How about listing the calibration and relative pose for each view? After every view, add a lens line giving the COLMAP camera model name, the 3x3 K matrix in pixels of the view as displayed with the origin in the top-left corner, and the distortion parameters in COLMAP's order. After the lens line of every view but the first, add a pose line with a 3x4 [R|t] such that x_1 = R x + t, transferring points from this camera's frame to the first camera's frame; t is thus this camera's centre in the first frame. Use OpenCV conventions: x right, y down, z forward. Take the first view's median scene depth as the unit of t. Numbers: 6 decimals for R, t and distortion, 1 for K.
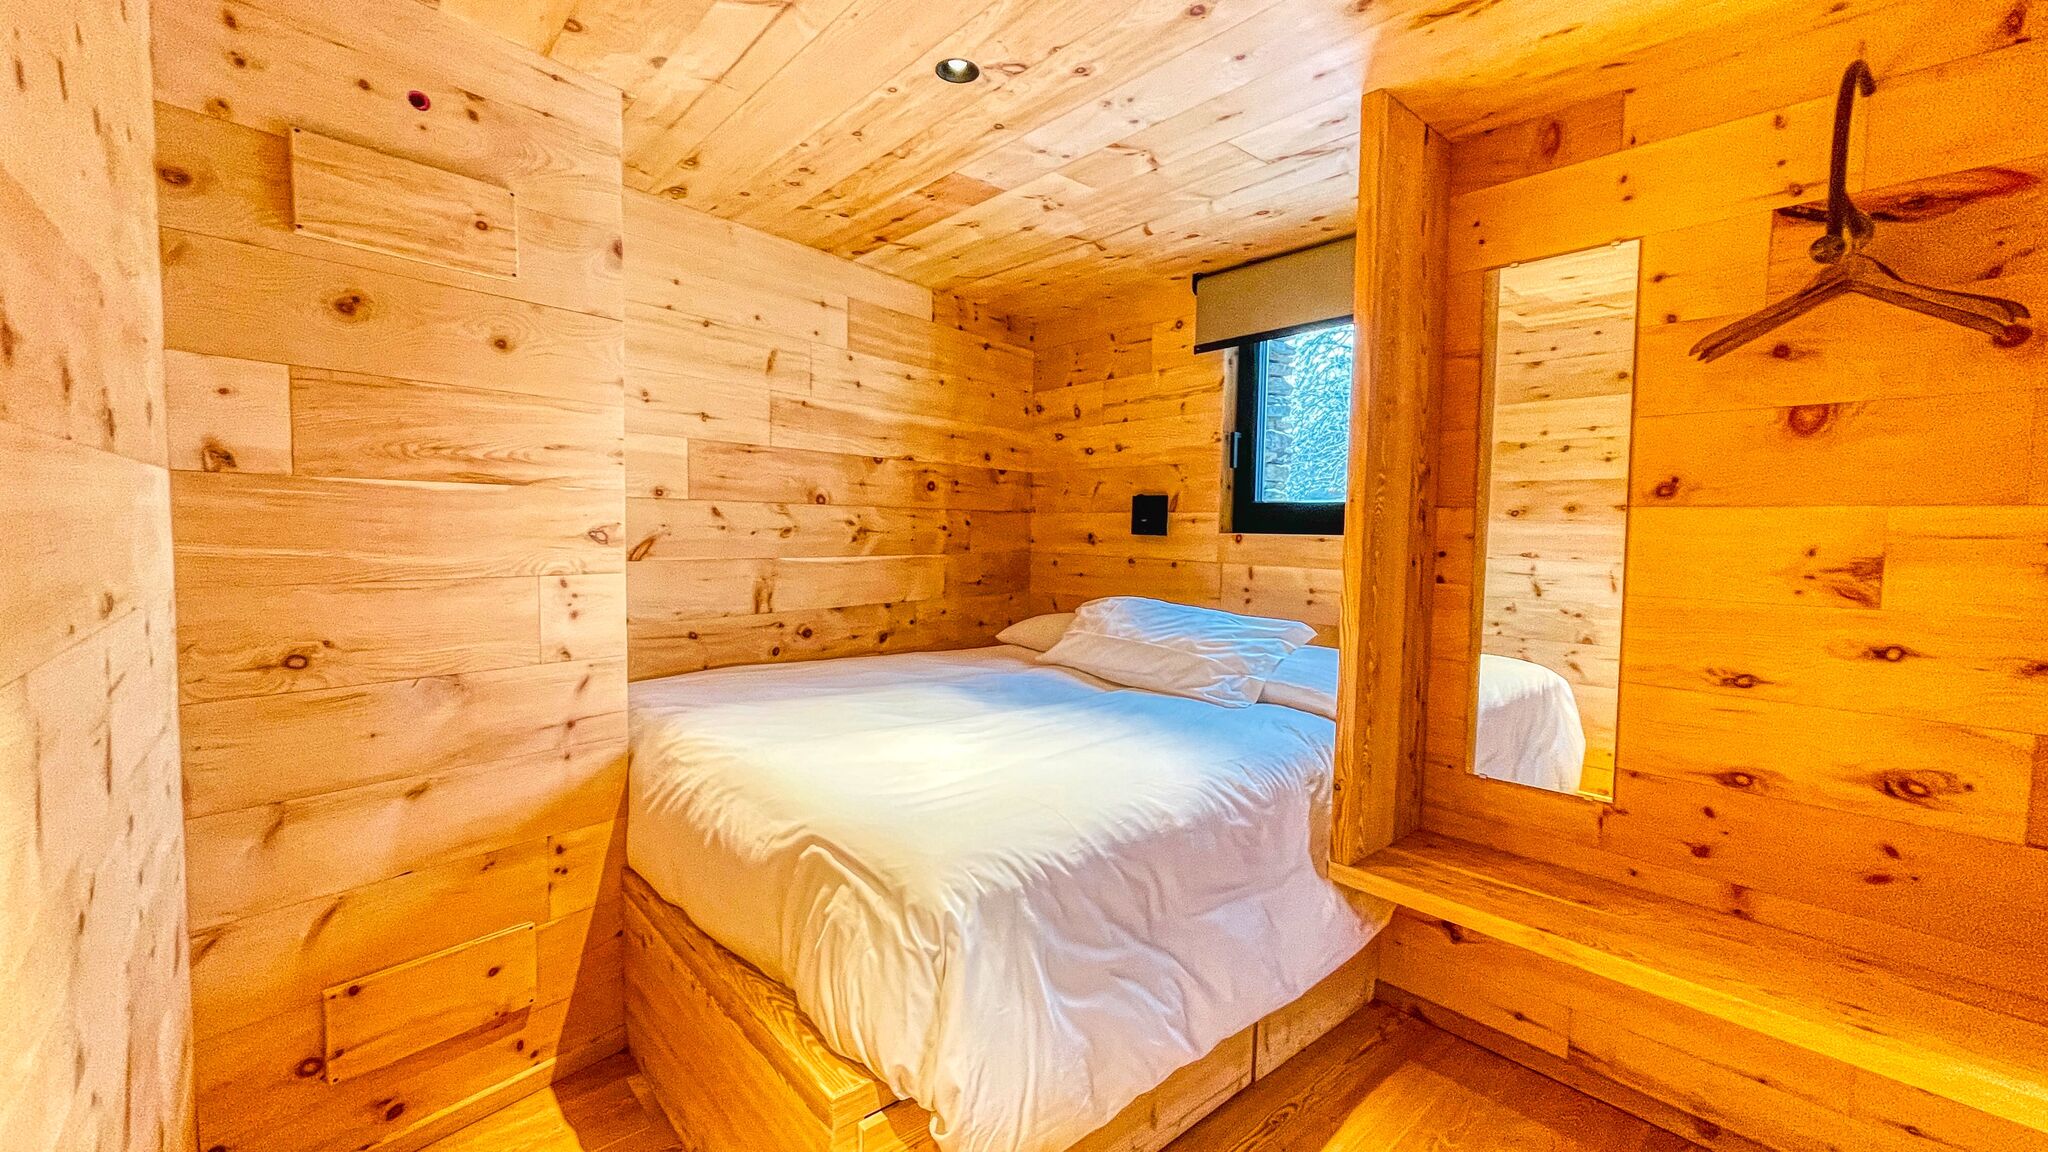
lens RADIAL K [[828.0, 0, 1019.3], [0, 828.0, 576.5], [0, 0, 1]] dist [-0.001967, 0.001114]
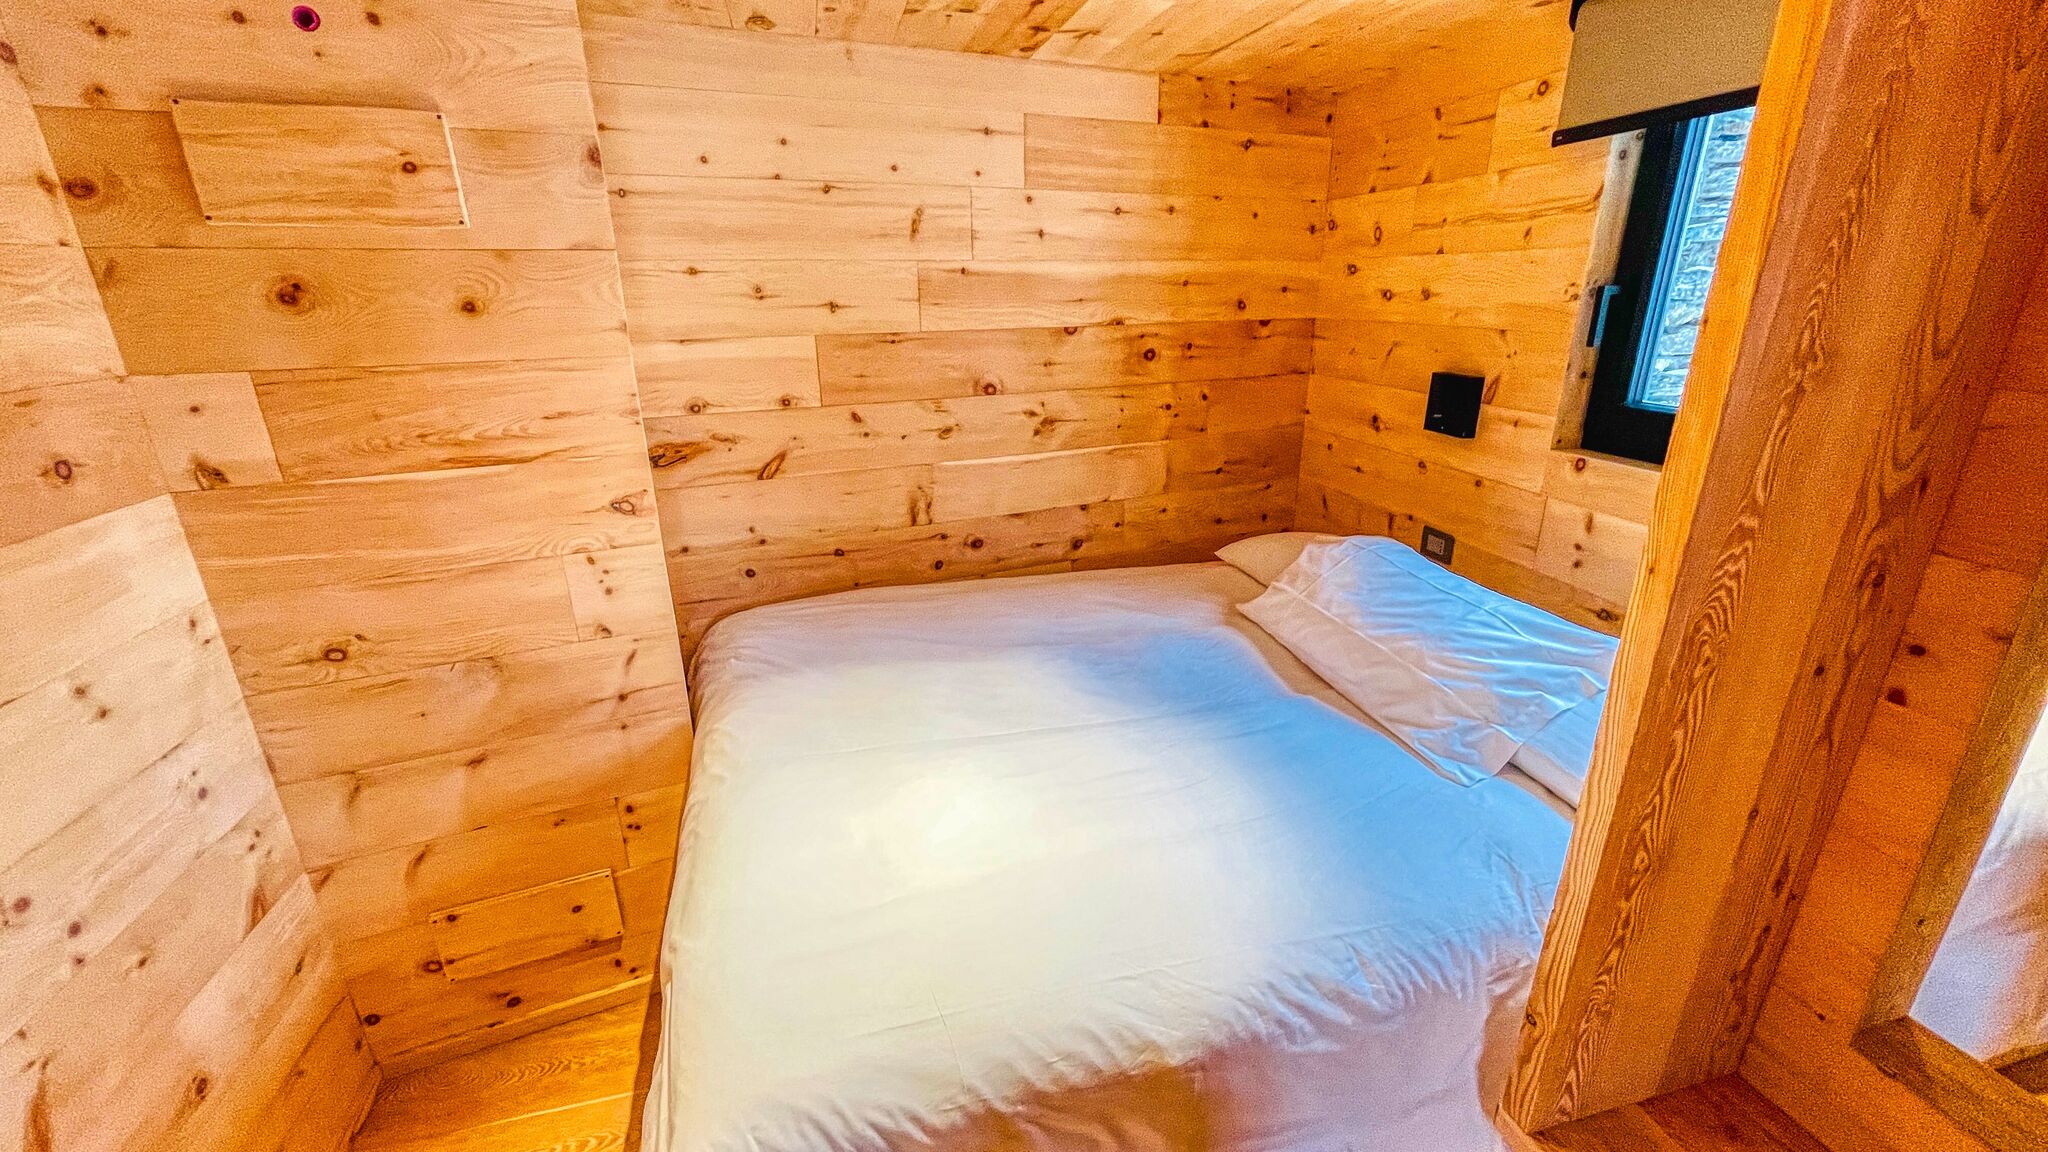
lens RADIAL K [[828.0, 0, 1019.8], [0, 828.0, 575.9], [0, 0, 1]] dist [-0.001967, 0.001114]
pose [[0.890645, 0.124624, -0.437288, 0.283301], [-0.000863, 0.962169, 0.272453, -0.224486], [0.454699, -0.242282, 0.857058, 0.406277]]
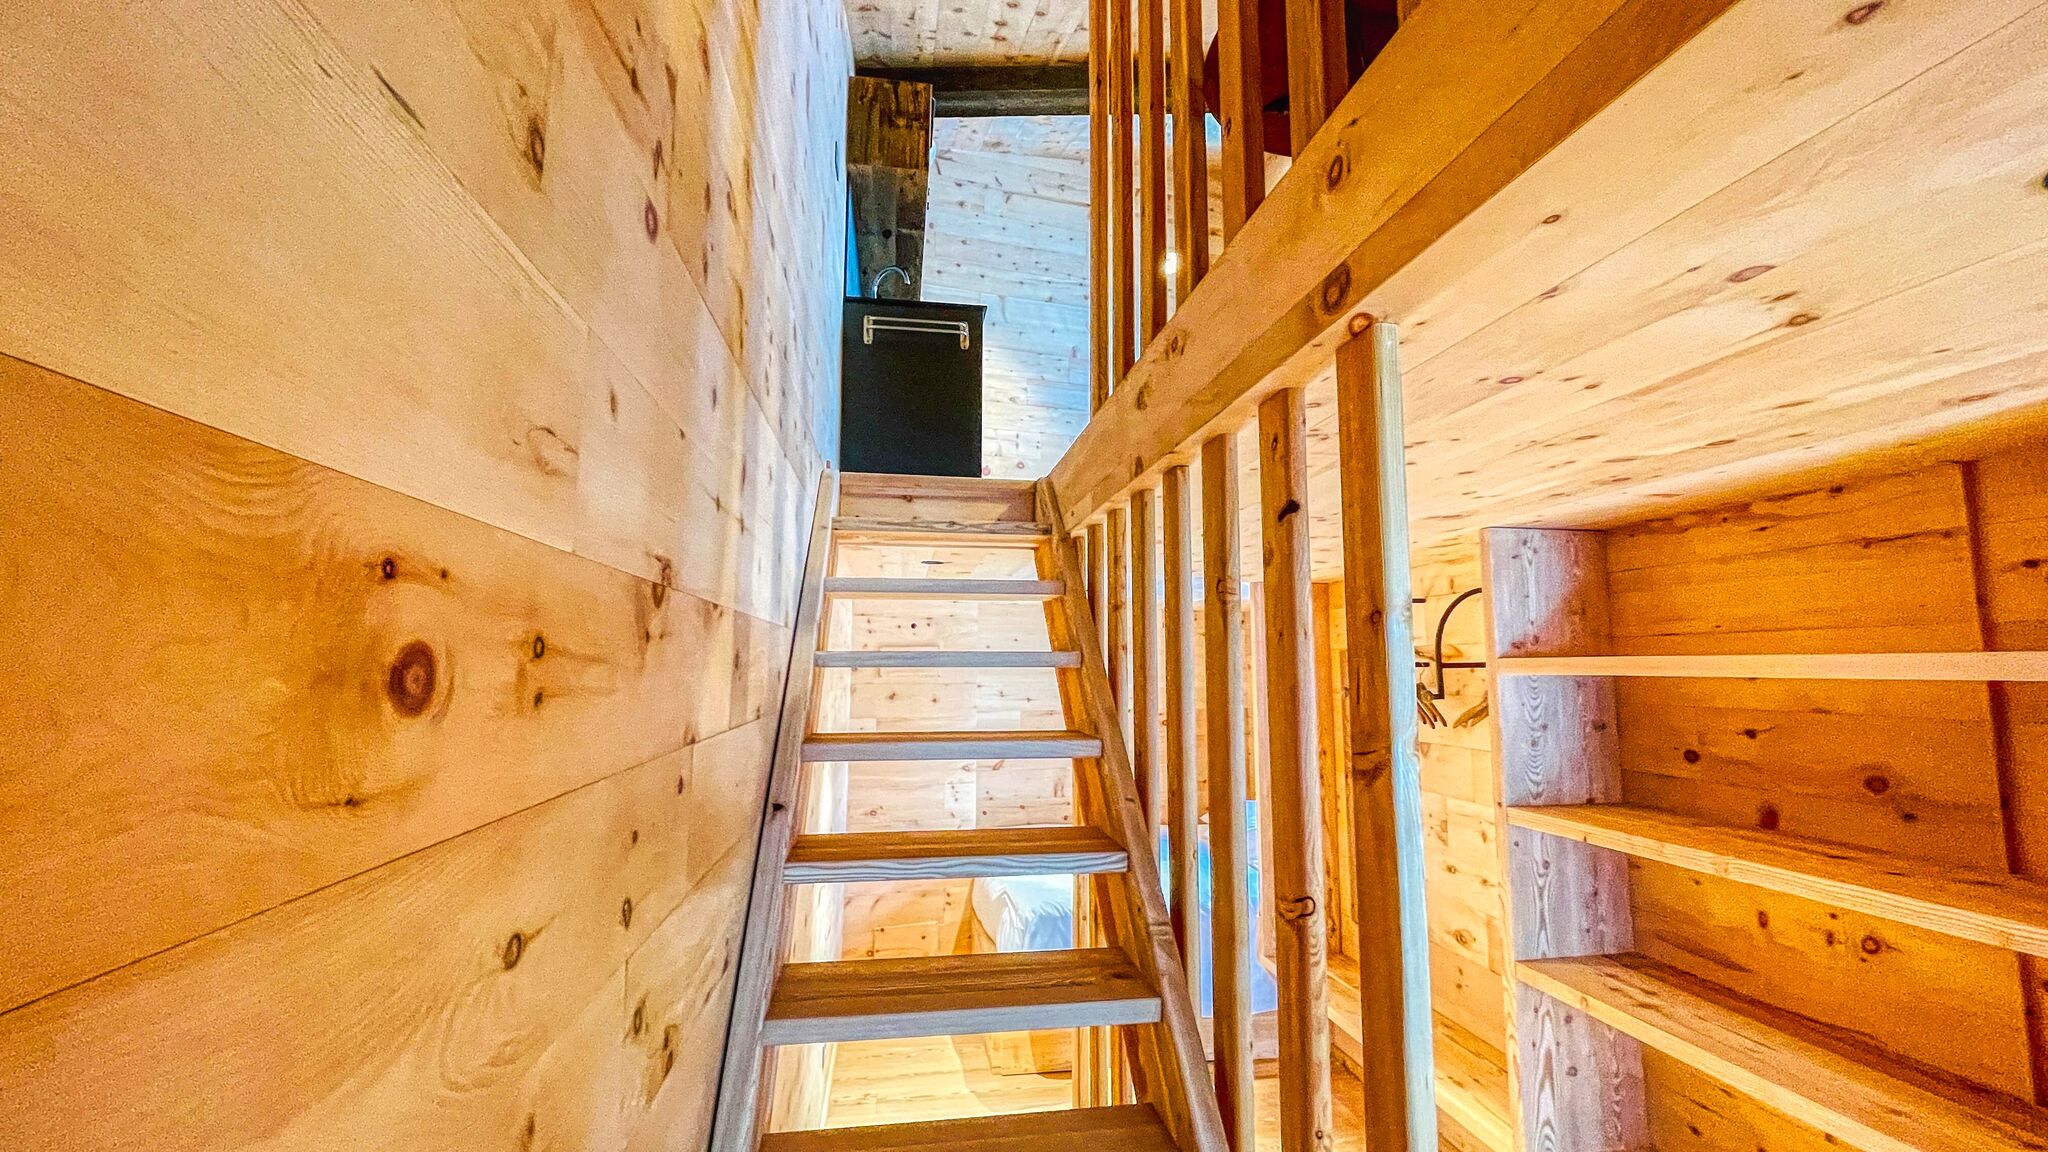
lens RADIAL K [[828.0, 0, 1026.8], [0, 828.0, 573.5], [0, 0, 1]] dist [-0.001967, 0.001114]
pose [[0.848143, -0.072004, -0.524851, 1.054428], [-0.023099, 0.984752, -0.172424, -0.207887], [0.529263, 0.158364, 0.833548, -1.150044]]
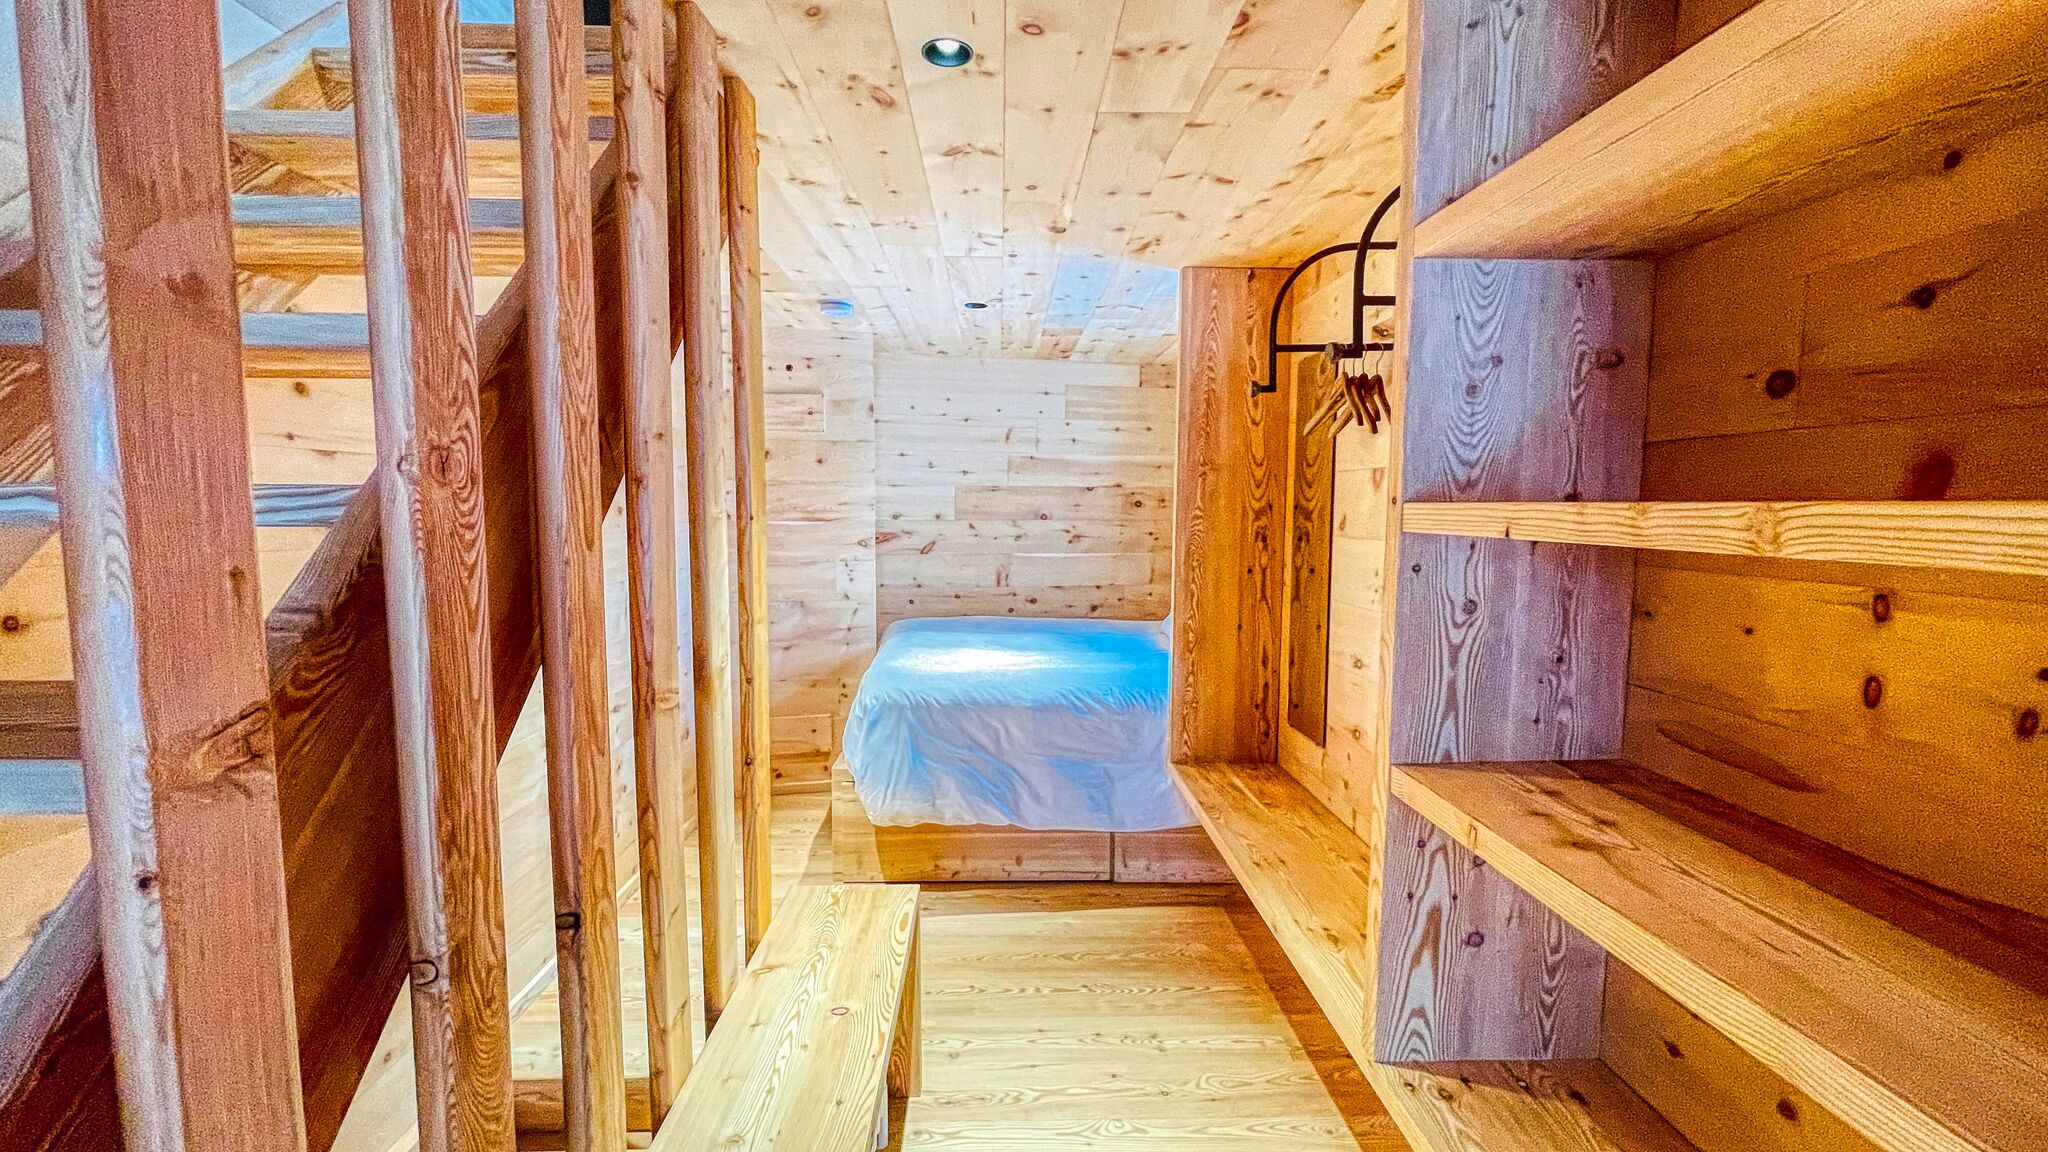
lens RADIAL K [[828.0, 0, 1024.7], [0, 828.0, 579.0], [0, 0, 1]] dist [-0.001967, 0.001114]
pose [[0.773189, 0.045043, -0.632574, 1.185598], [-0.031416, 0.998970, 0.032733, -0.040649], [0.633397, -0.005436, 0.773808, -0.395536]]
